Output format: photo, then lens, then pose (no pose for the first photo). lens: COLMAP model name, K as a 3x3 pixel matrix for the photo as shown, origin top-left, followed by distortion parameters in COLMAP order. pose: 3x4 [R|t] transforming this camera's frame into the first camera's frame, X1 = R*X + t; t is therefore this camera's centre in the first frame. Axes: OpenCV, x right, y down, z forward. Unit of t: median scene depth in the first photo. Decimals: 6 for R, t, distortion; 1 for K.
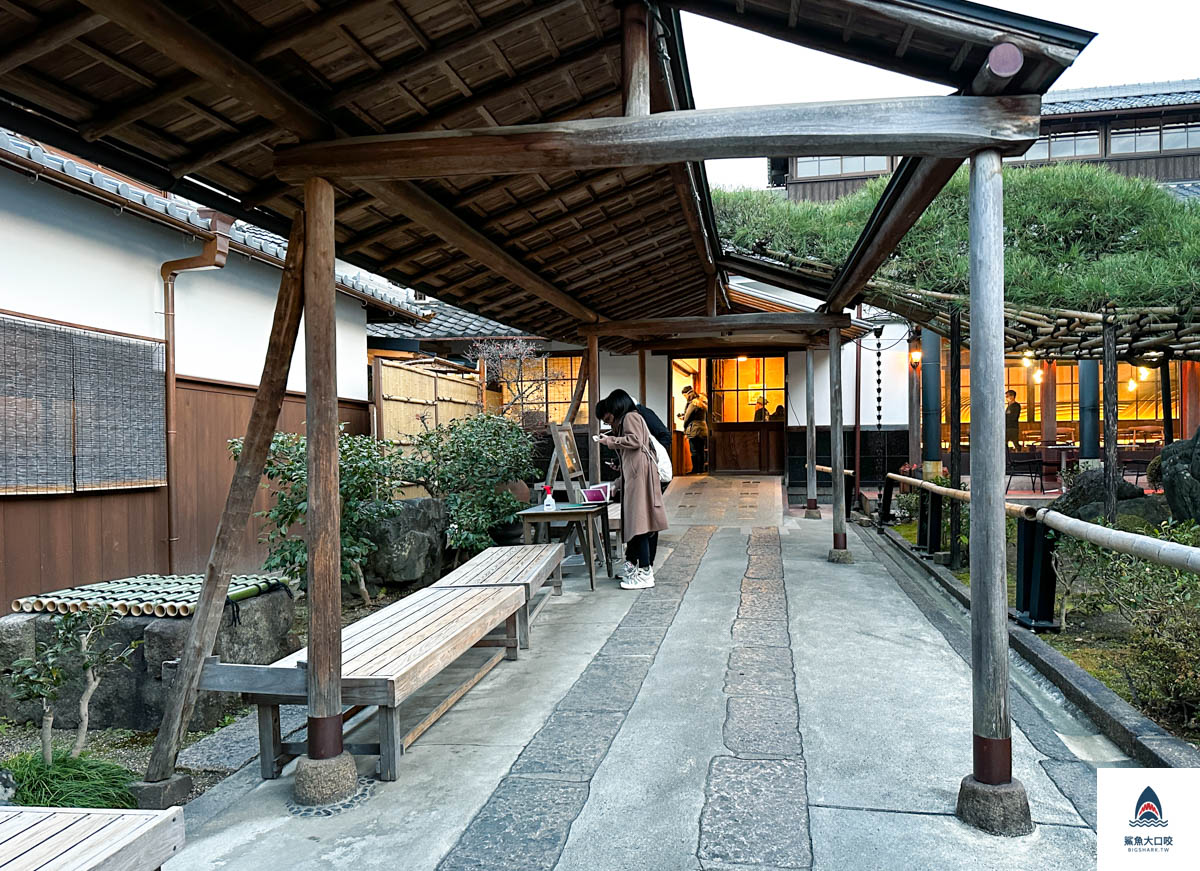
lens RADIAL K [[878.7, 0, 598.0], [0, 878.7, 439.9], [0, 0, 1]] dist [0.002028, -0.001585]
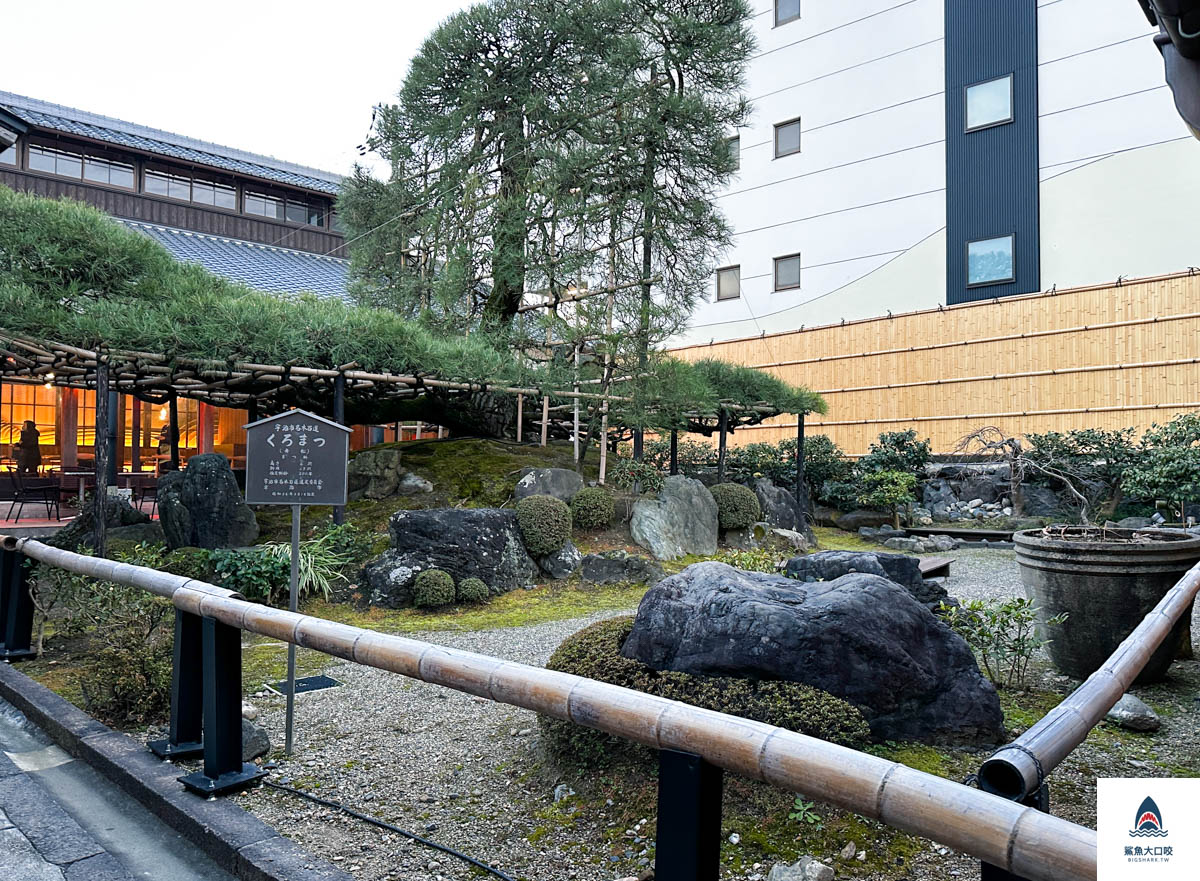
lens RADIAL K [[890.3, 0, 609.0], [0, 890.3, 458.1], [0, 0, 1]] dist [0.003618, -0.009690]
pose [[0.535491, 0.033286, 0.843885, 0.000320], [-0.027051, 0.999386, -0.022254, -0.008192], [-0.844107, -0.010911, 0.536063, -0.104224]]
